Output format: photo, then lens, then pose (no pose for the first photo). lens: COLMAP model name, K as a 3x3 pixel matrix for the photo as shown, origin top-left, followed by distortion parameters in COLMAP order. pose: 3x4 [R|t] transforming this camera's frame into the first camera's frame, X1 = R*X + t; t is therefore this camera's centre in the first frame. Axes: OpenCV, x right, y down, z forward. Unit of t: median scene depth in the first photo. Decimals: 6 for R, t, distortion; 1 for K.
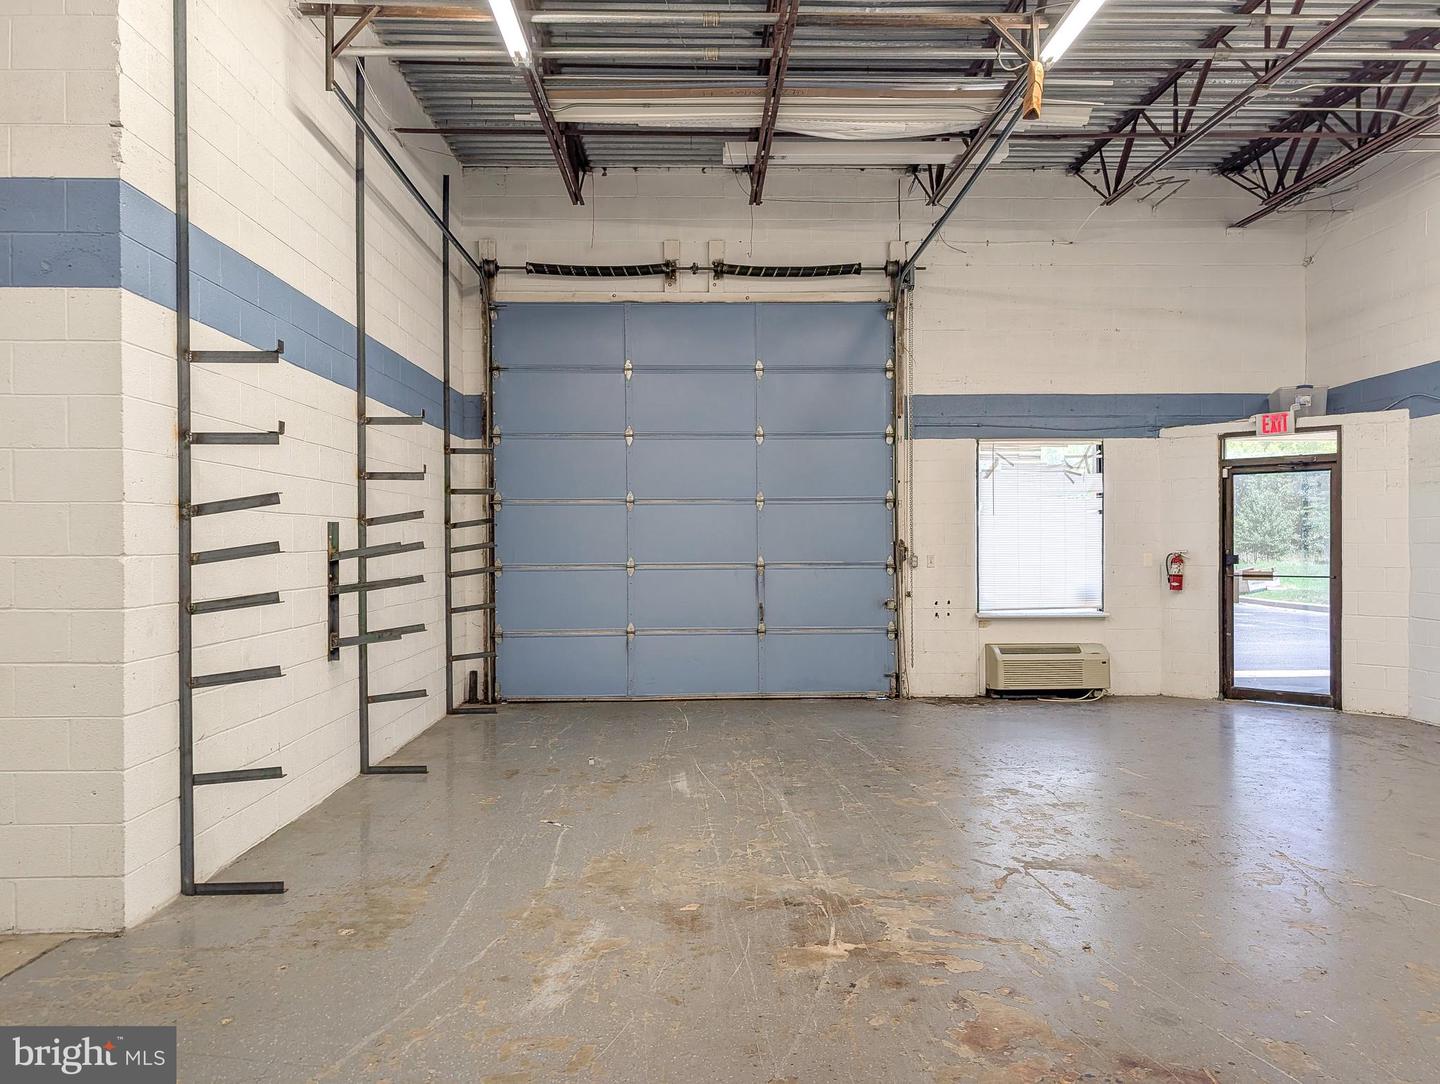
lens RADIAL K [[1052.3, 0, 729.2], [0, 1052.3, 550.3], [0, 0, 1]] dist [0.061319, -0.058774]
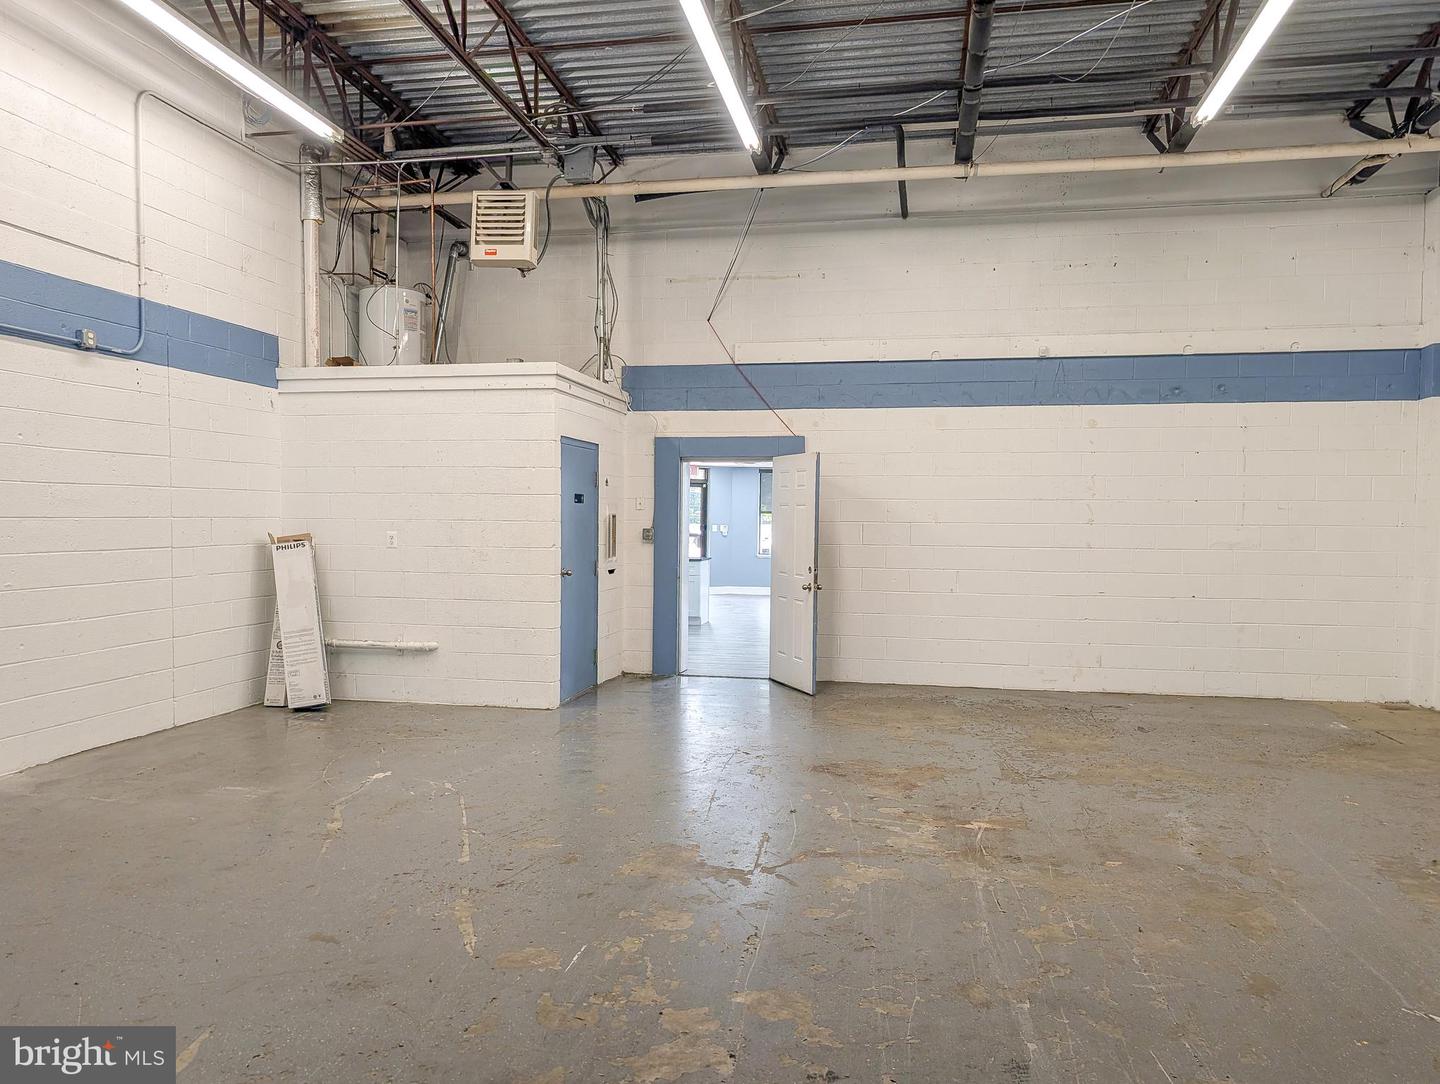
lens RADIAL K [[1048.3, 0, 716.6], [0, 1048.3, 548.7], [0, 0, 1]] dist [0.035792, -0.019938]
pose [[-0.975887, -0.012521, 0.217916, 0.056102], [-0.004695, 0.999327, 0.036393, -0.007651], [-0.218225, 0.034492, -0.975289, 0.946907]]
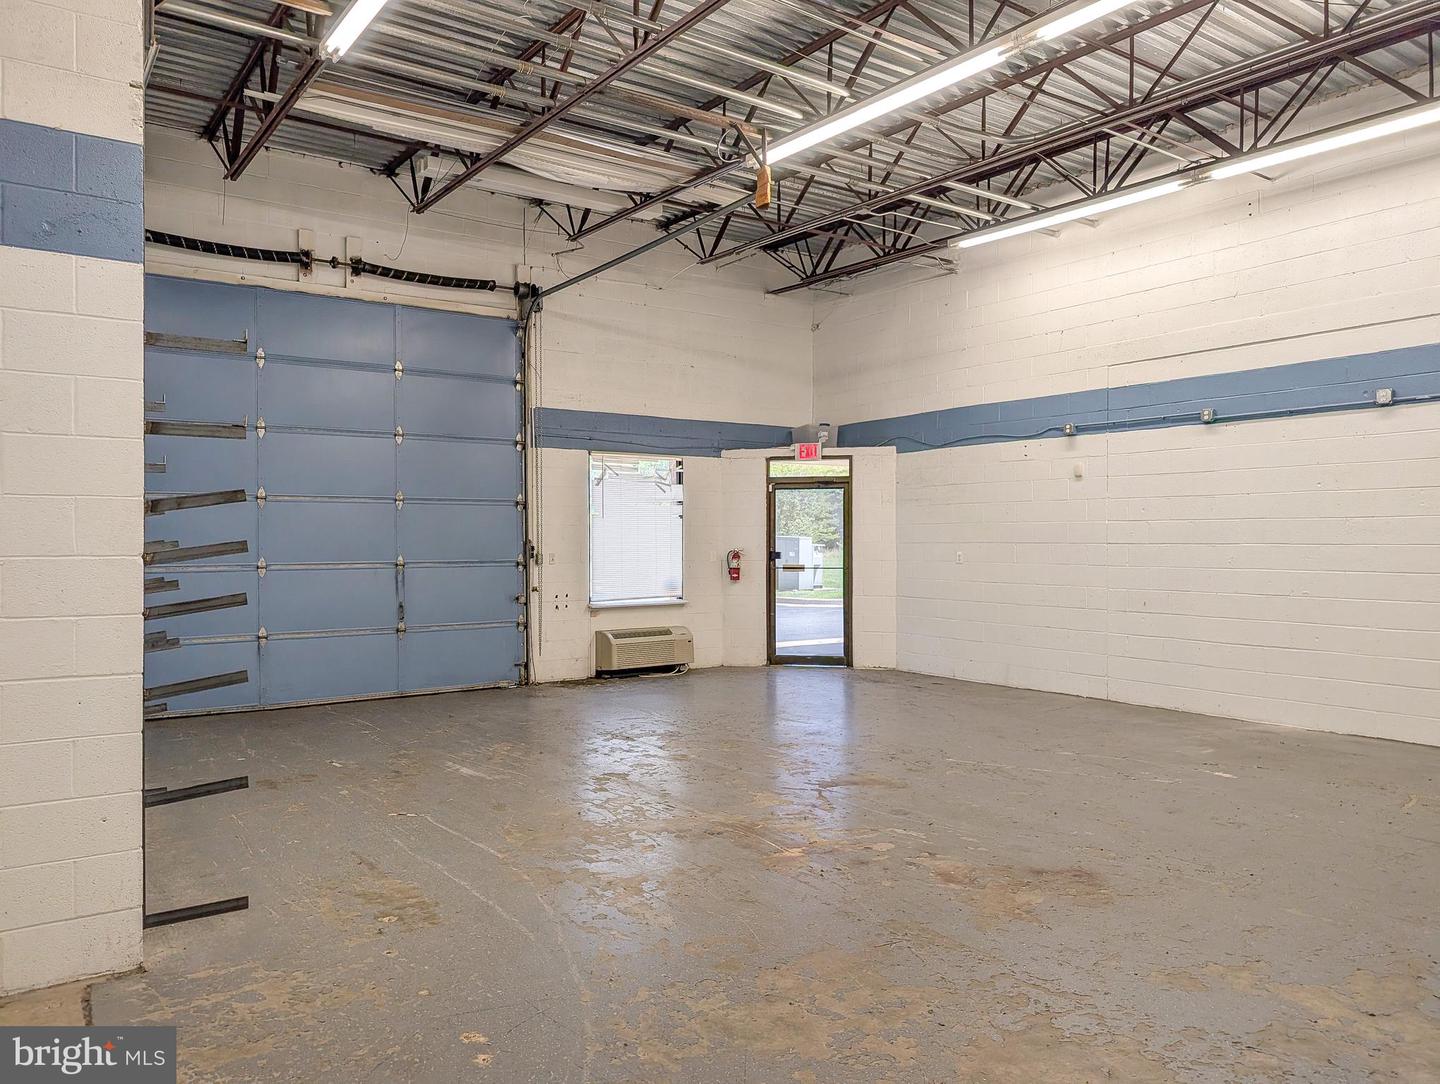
lens RADIAL K [[1048.3, 0, 716.6], [0, 1048.3, 548.7], [0, 0, 1]] dist [0.035792, -0.019938]
pose [[0.835185, -0.002765, 0.549962, -0.276982], [0.003385, 0.999994, -0.000112, 0.000332], [-0.549959, 0.001955, 0.835190, -0.012593]]
